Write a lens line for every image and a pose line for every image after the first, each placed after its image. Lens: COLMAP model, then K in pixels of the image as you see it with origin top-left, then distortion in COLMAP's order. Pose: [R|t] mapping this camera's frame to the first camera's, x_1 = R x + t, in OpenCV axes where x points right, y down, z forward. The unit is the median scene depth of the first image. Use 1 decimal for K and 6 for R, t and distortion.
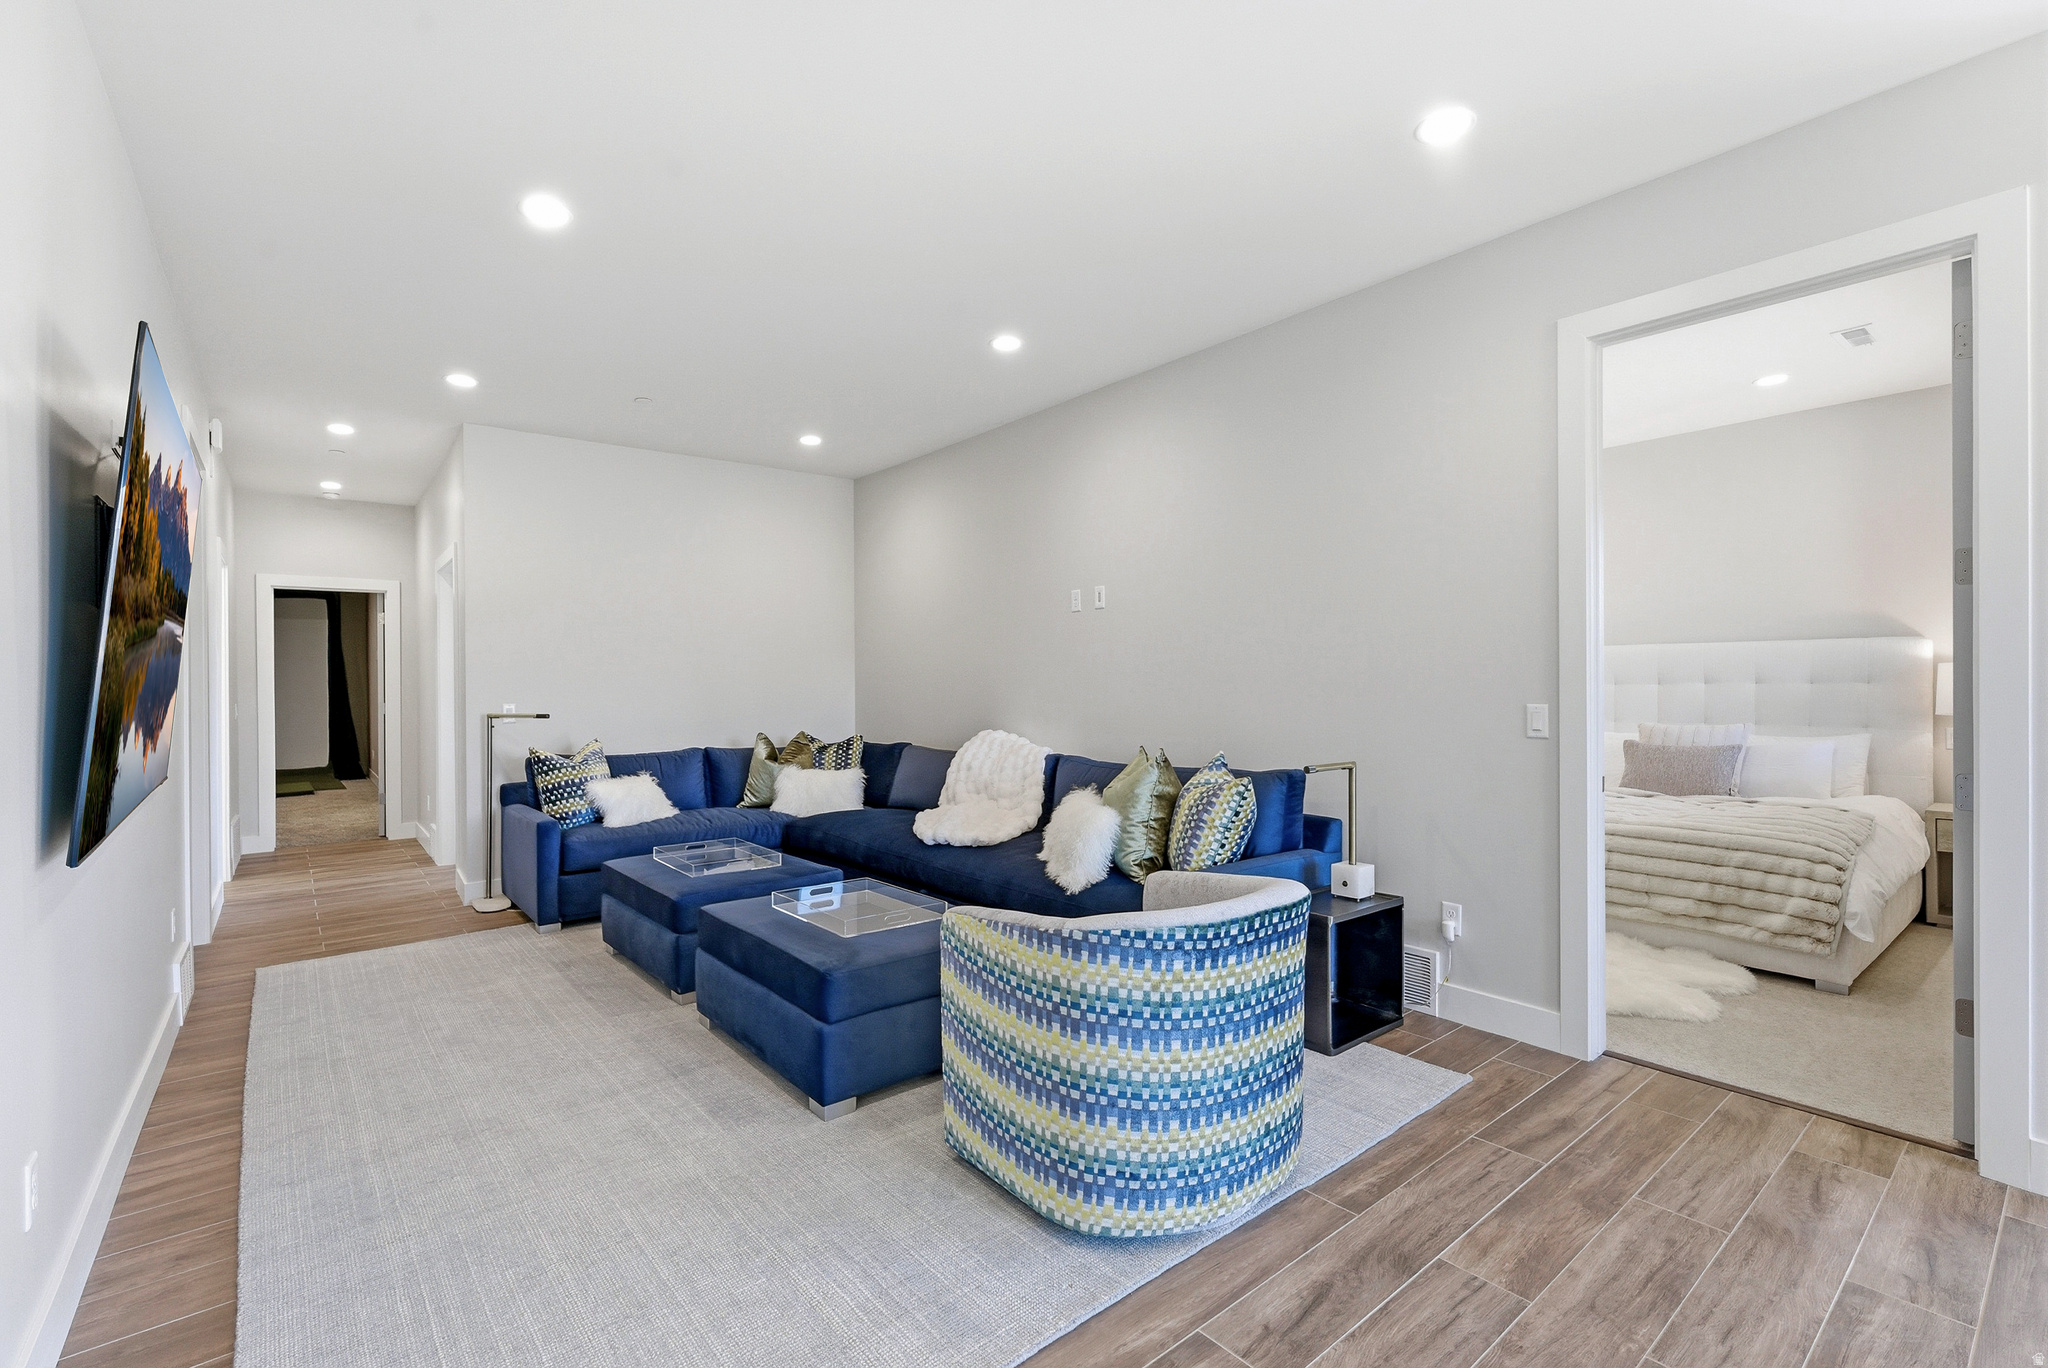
lens RADIAL K [[896.0, 0, 1028.2], [0, 896.0, 682.3], [0, 0, 1]] dist [-0.001478, 0.000510]
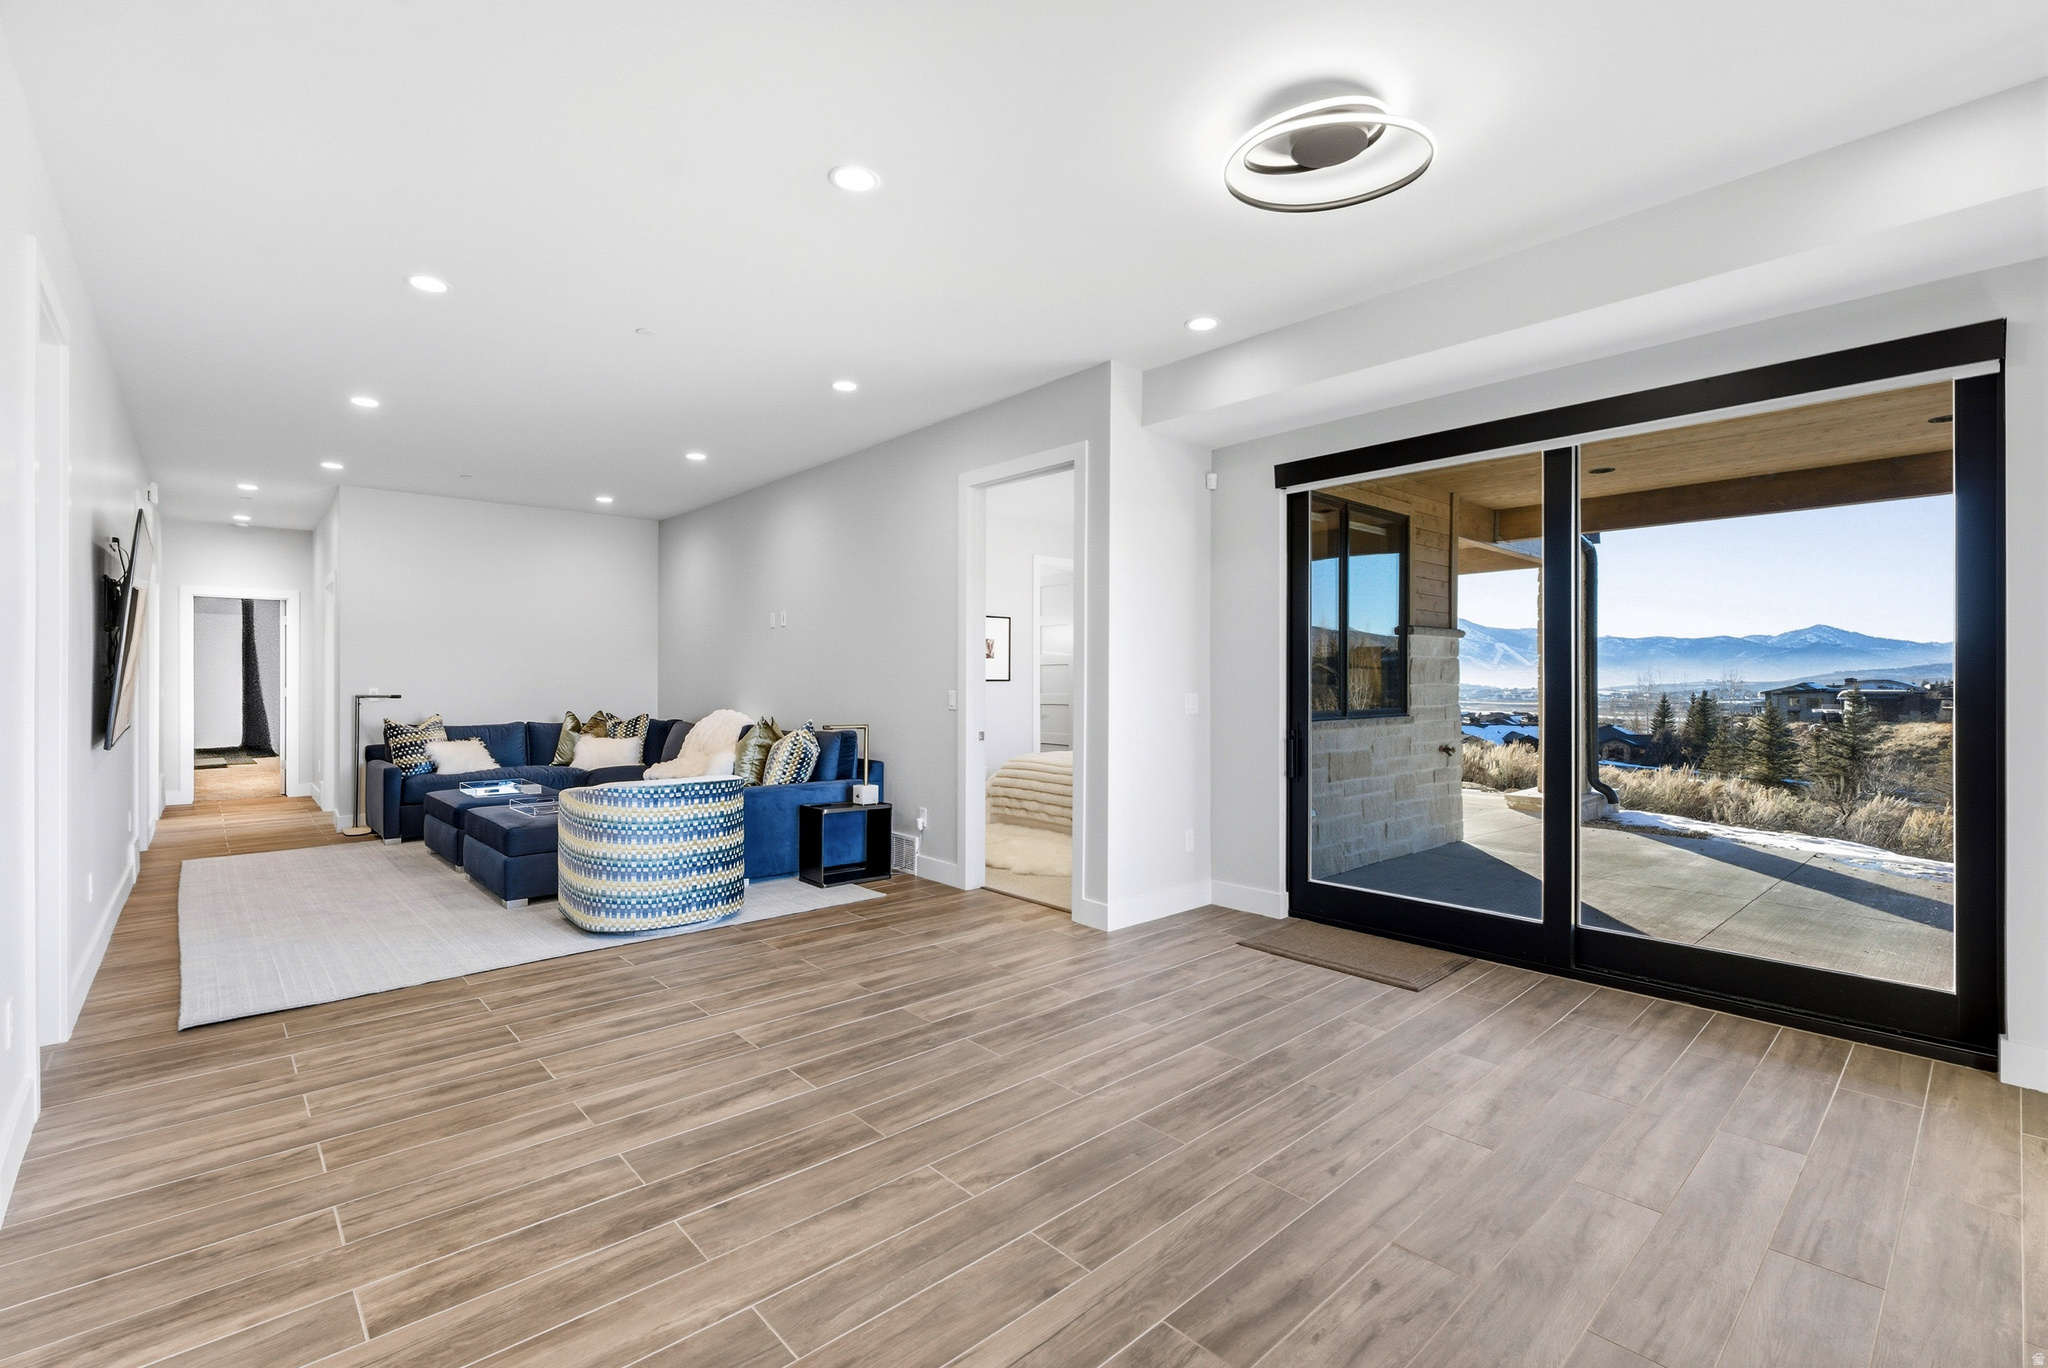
lens RADIAL K [[896.0, 0, 1028.0], [0, 896.0, 681.9], [0, 0, 1]] dist [-0.001478, 0.000510]
pose [[0.998496, 0.010804, 0.053746, 0.382474], [-0.010959, 0.999937, 0.002580, 0.000399], [-0.053715, -0.003165, 0.998551, -0.467616]]
